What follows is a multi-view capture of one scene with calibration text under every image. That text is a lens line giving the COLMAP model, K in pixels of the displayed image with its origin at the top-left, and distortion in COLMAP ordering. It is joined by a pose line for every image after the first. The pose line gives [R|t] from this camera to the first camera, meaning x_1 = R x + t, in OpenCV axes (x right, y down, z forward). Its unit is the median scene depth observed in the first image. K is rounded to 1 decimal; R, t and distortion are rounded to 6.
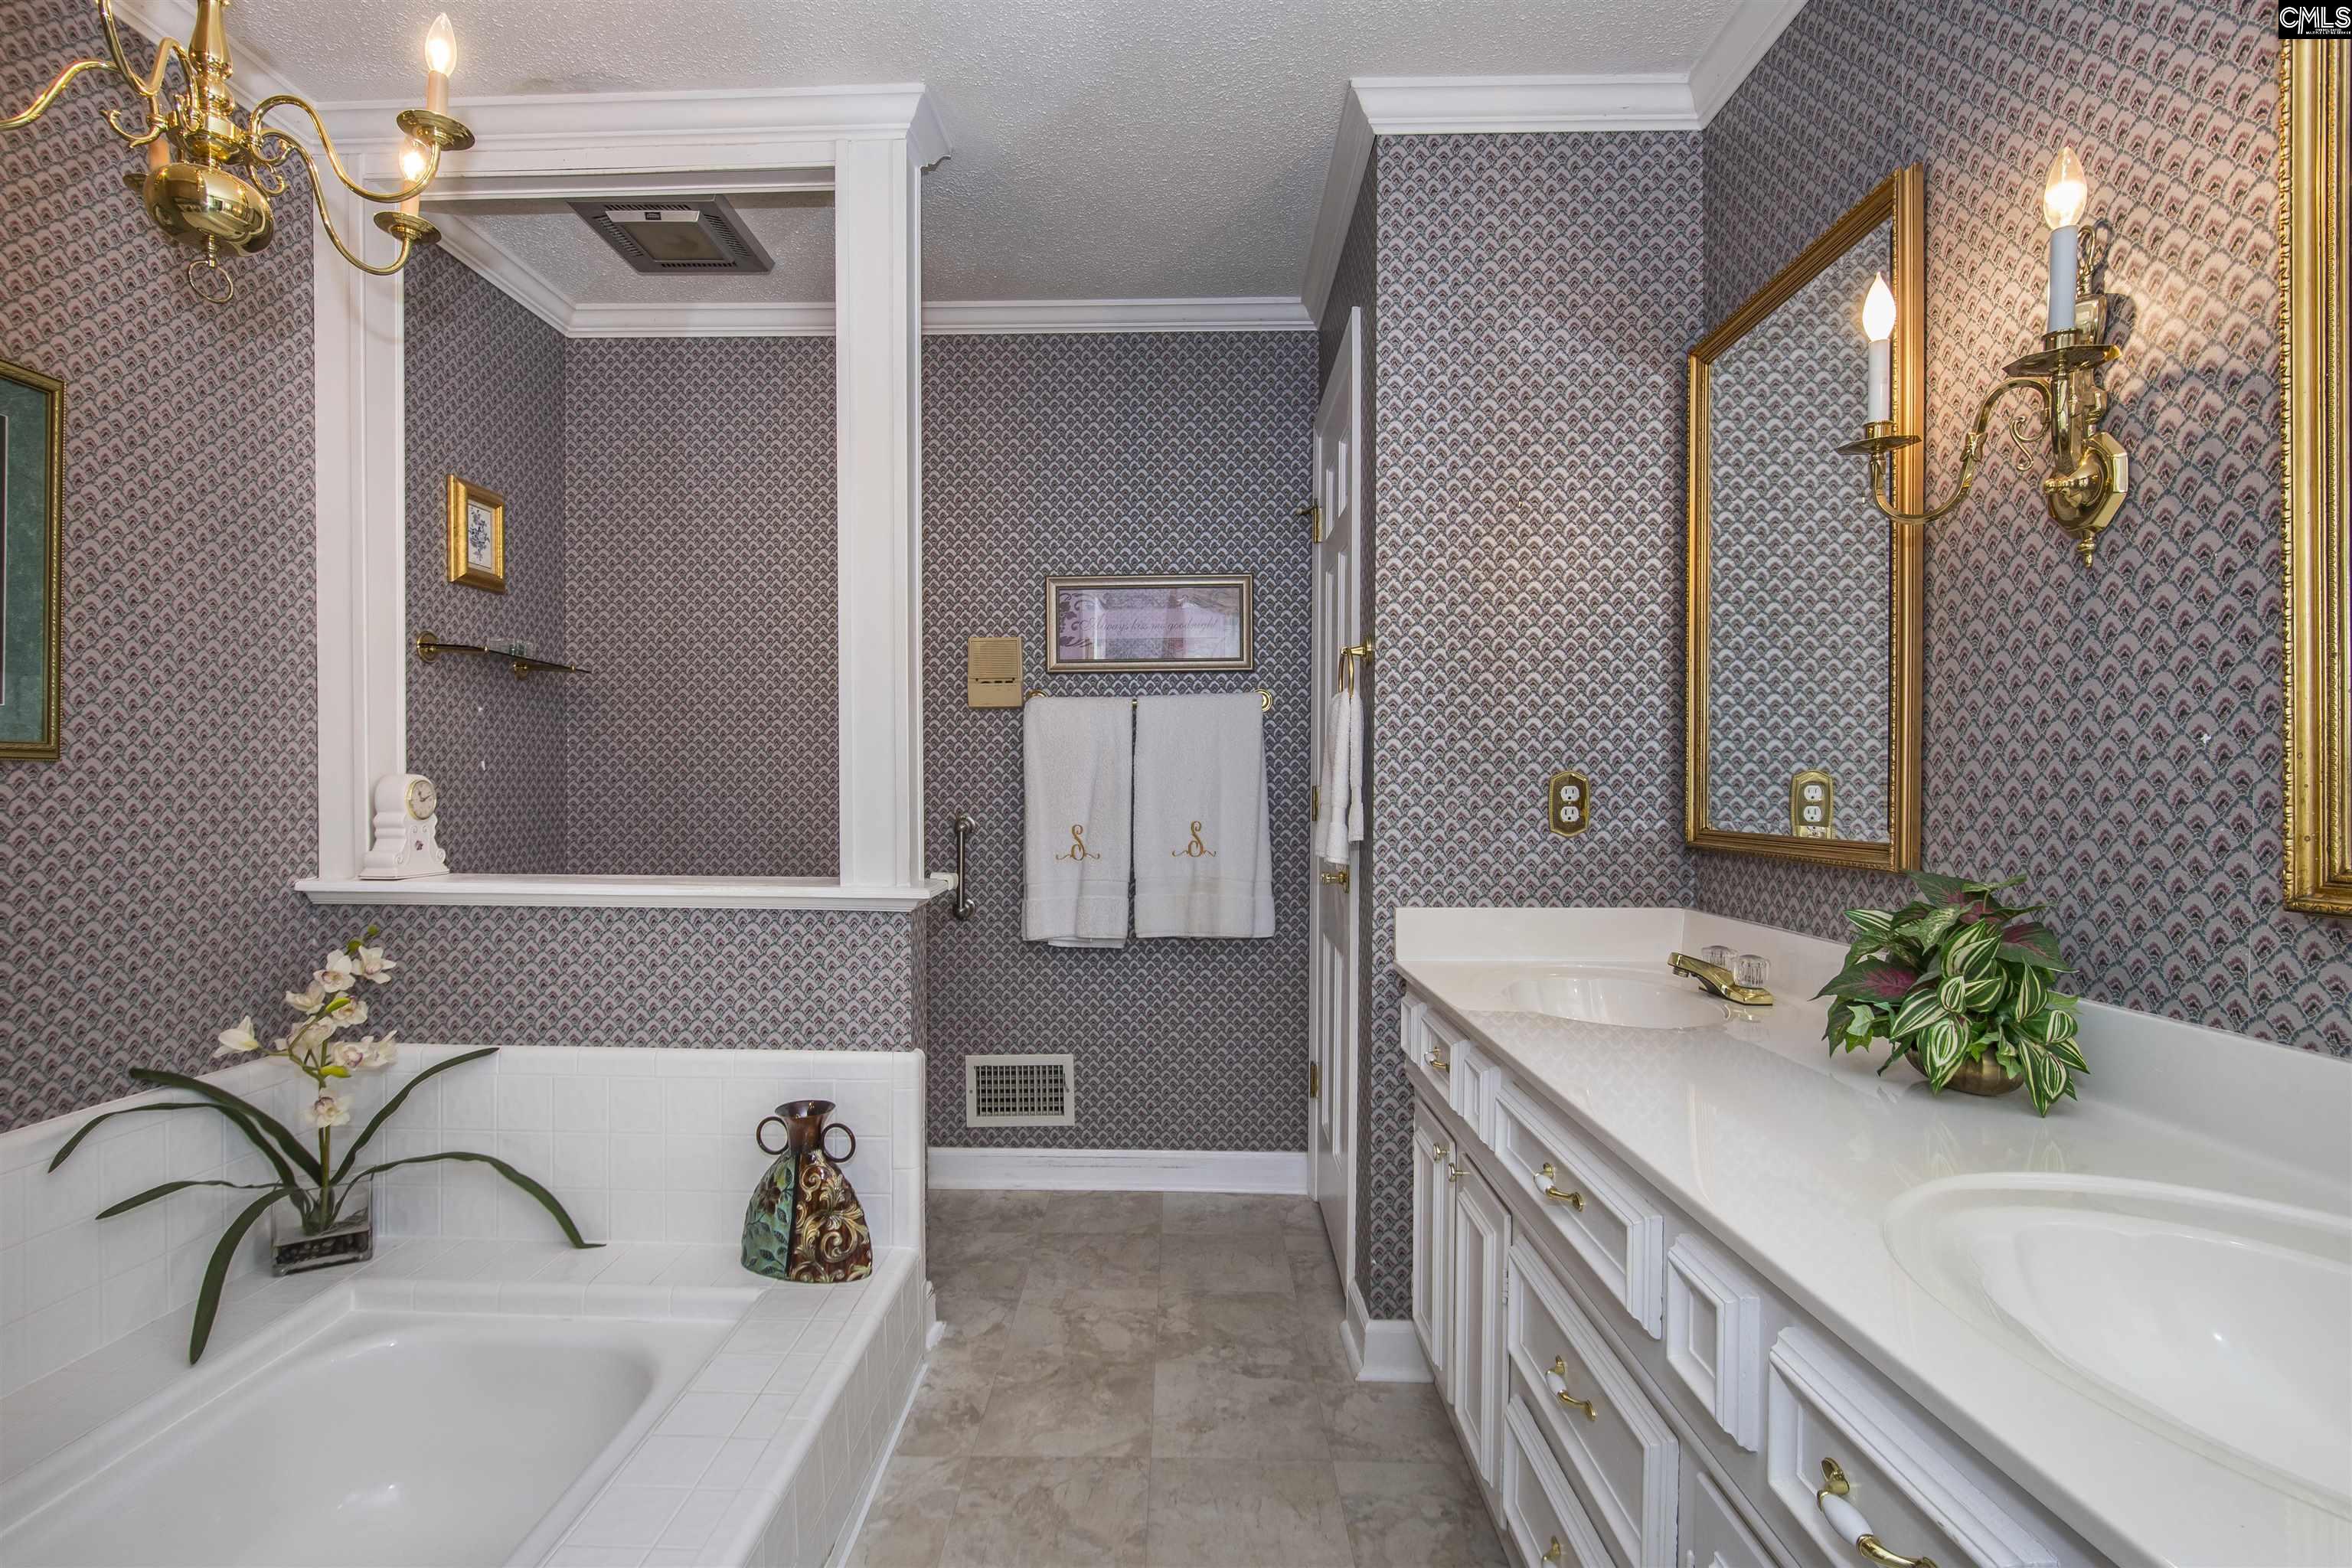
lens RADIAL K [[1116.3, 0, 1156.9], [0, 1116.3, 793.2], [0, 0, 1]] dist [0.006566, 0.000560]
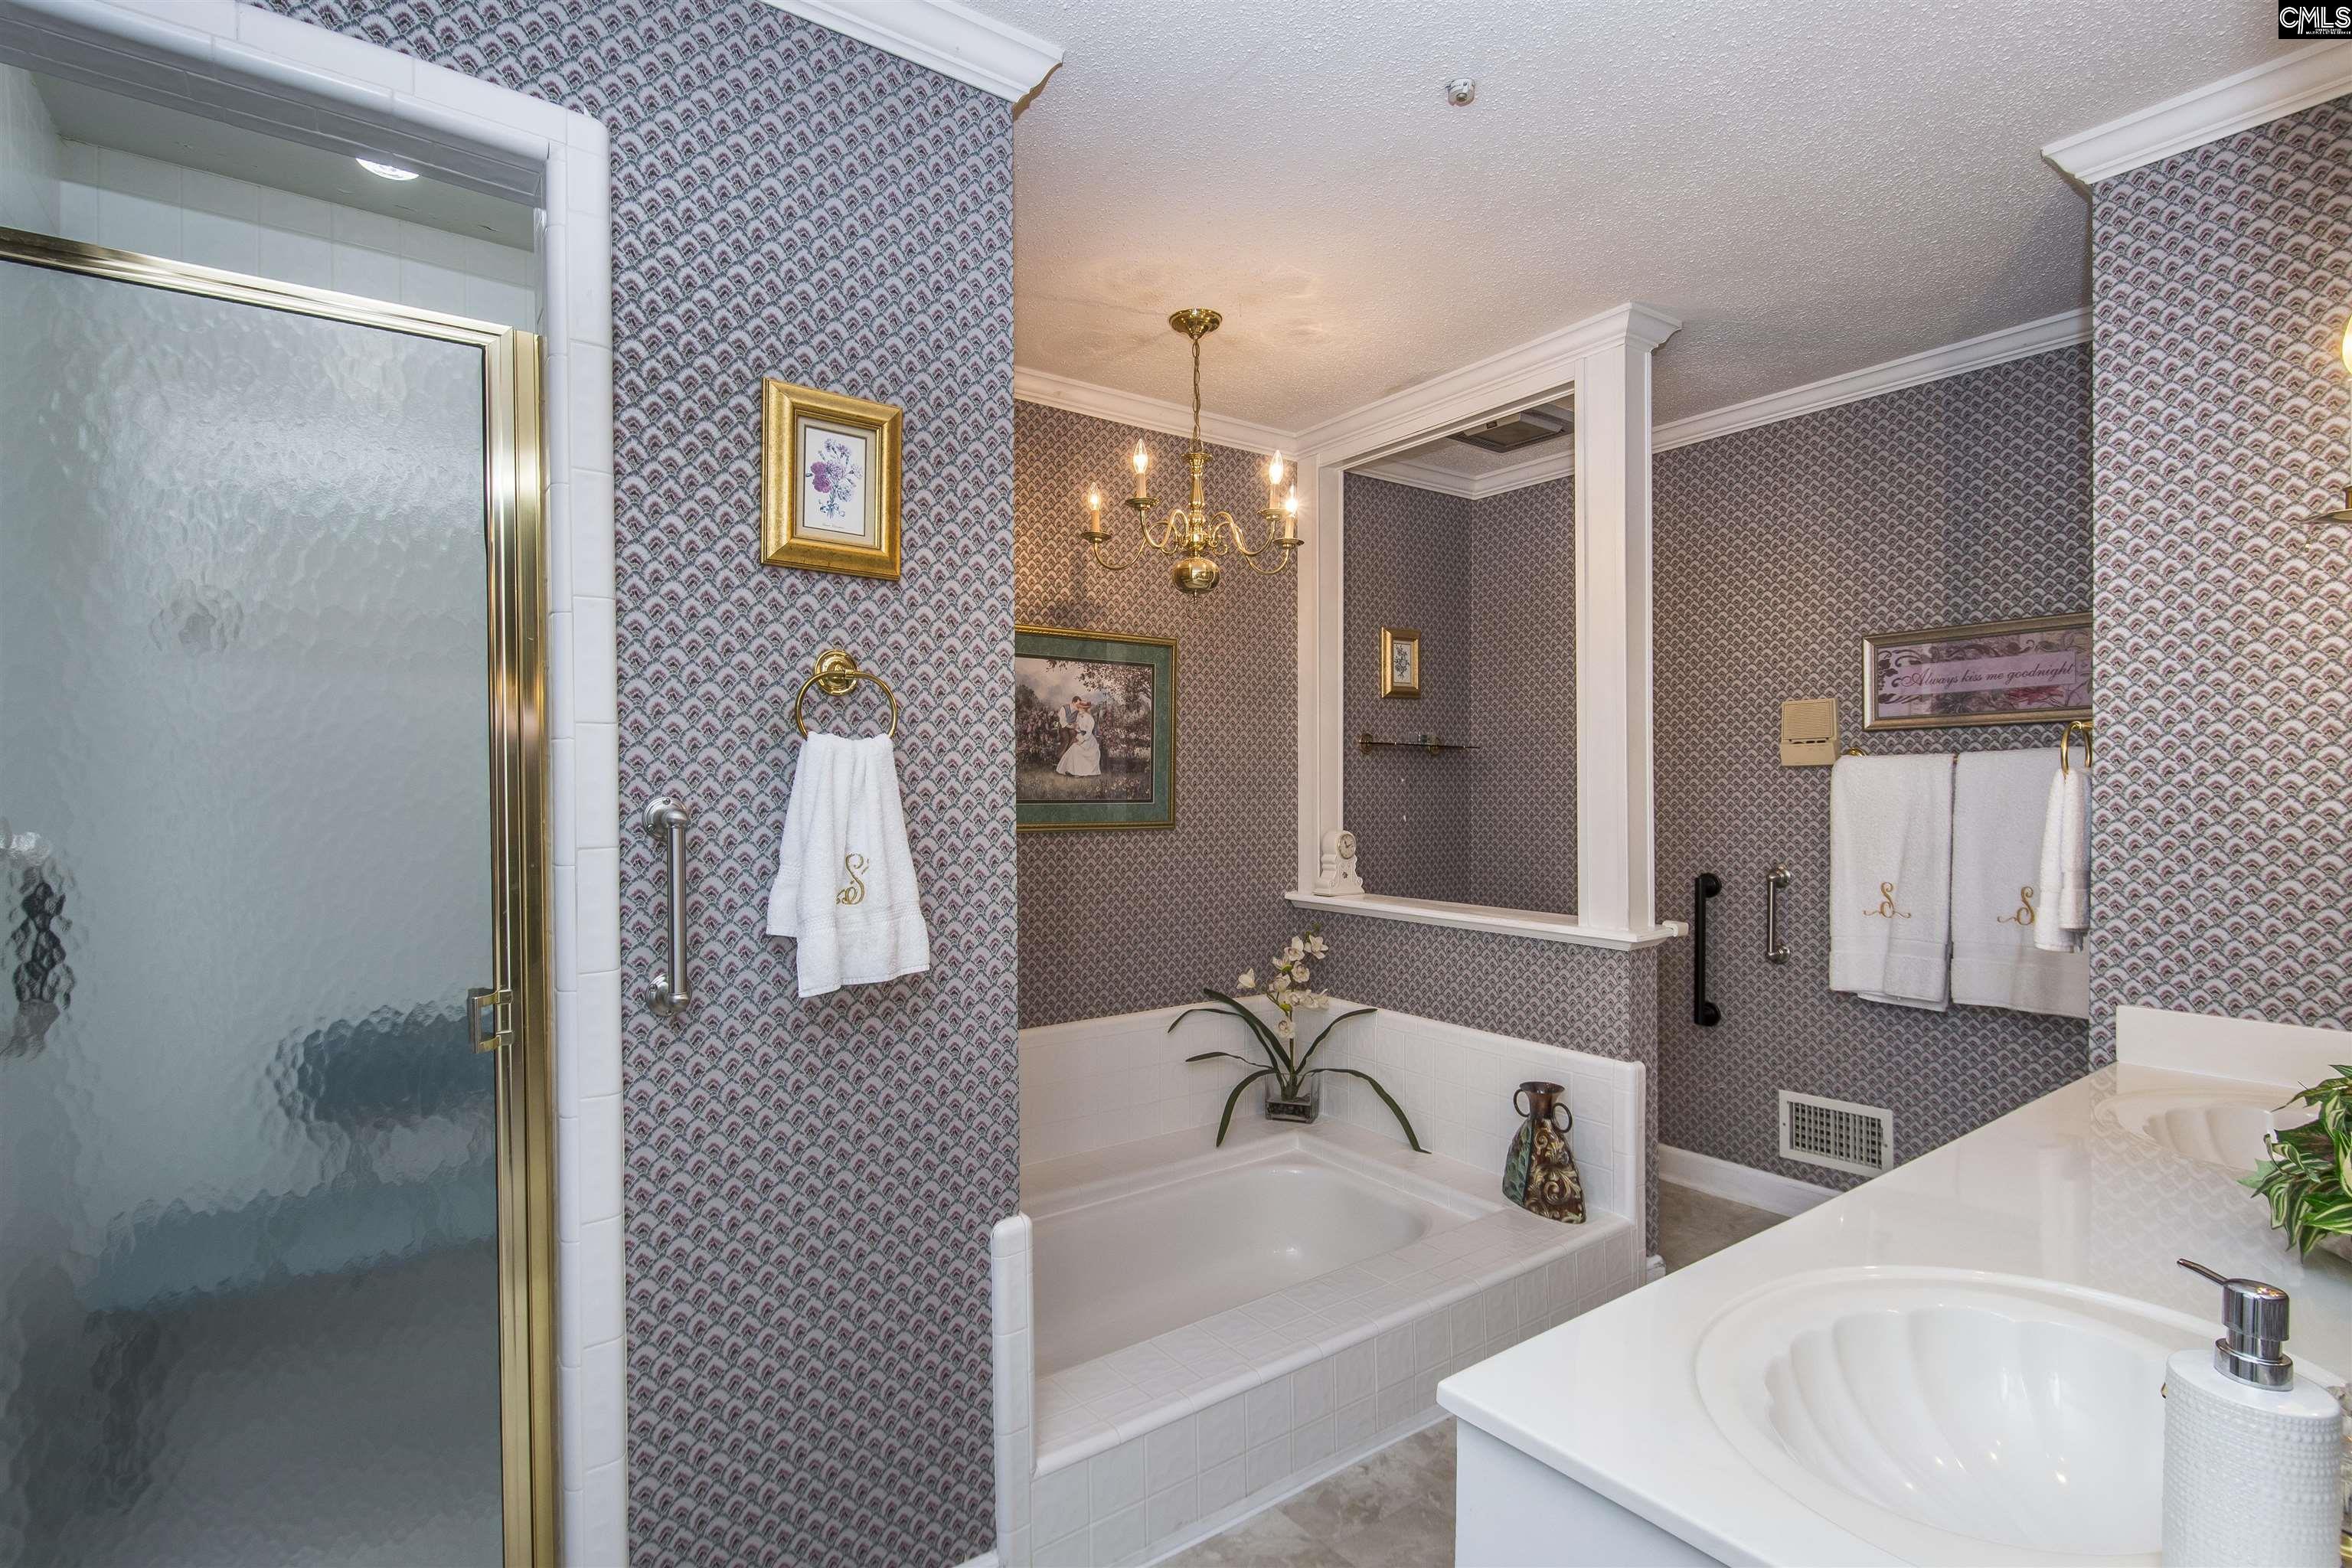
lens RADIAL K [[1116.3, 0, 1176.4], [0, 1116.3, 789.8], [0, 0, 1]] dist [0.006566, 0.000560]
pose [[0.627635, -0.002186, -0.778505, 0.447258], [-0.003331, 0.999979, -0.005494, -0.068204], [0.778501, 0.006042, 0.627615, -0.193718]]
